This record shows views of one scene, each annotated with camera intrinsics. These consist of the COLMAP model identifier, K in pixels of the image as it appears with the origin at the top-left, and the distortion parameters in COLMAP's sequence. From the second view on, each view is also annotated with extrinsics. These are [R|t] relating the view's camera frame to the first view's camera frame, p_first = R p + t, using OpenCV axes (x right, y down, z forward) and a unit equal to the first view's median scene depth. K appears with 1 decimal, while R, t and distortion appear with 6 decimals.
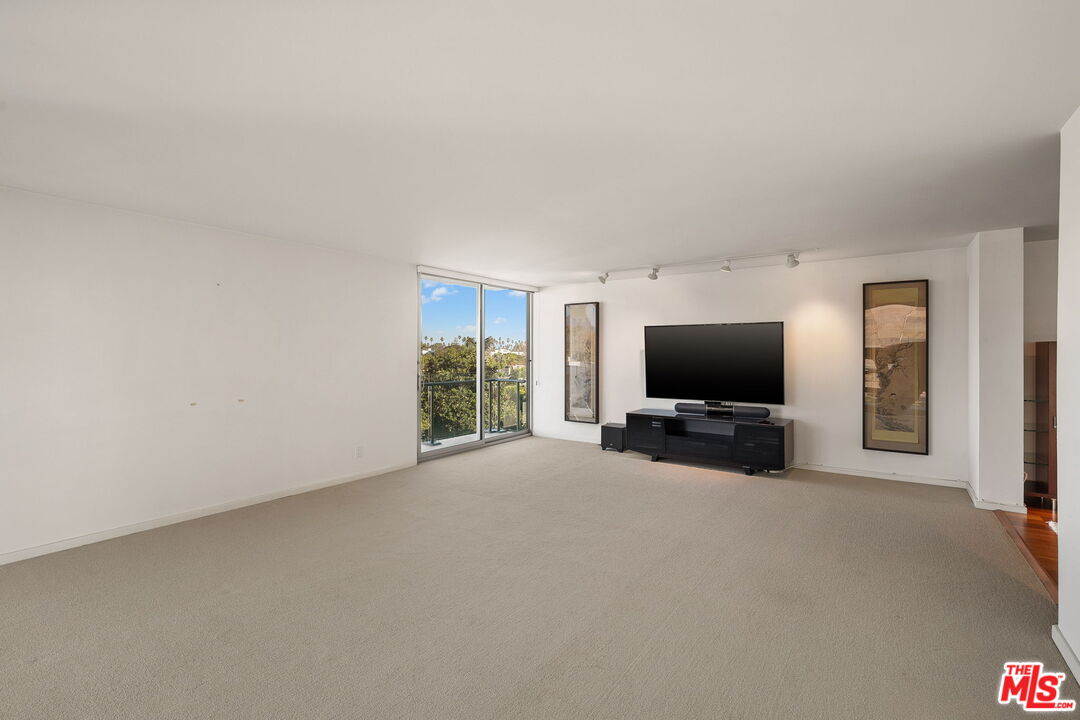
lens RADIAL K [[503.8, 0, 540.6], [0, 503.8, 353.6], [0, 0, 1]] dist [0.000327, -0.000149]
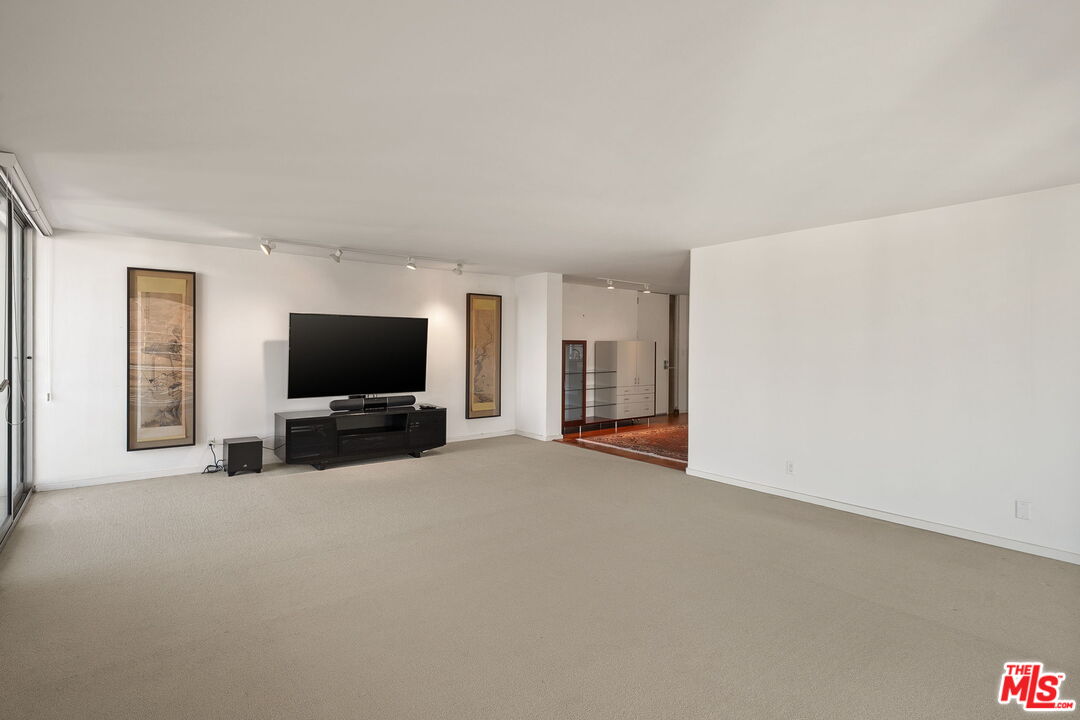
lens RADIAL K [[526.6, 0, 540.0], [0, 526.6, 360.0], [0, 0, 1]] dist [-0.001048, -0.000572]
pose [[0.268027, -0.022954, 0.963138, -0.520893], [-0.002989, 0.999692, 0.024657, 0.000283], [-0.963407, -0.009487, 0.267876, 0.375045]]
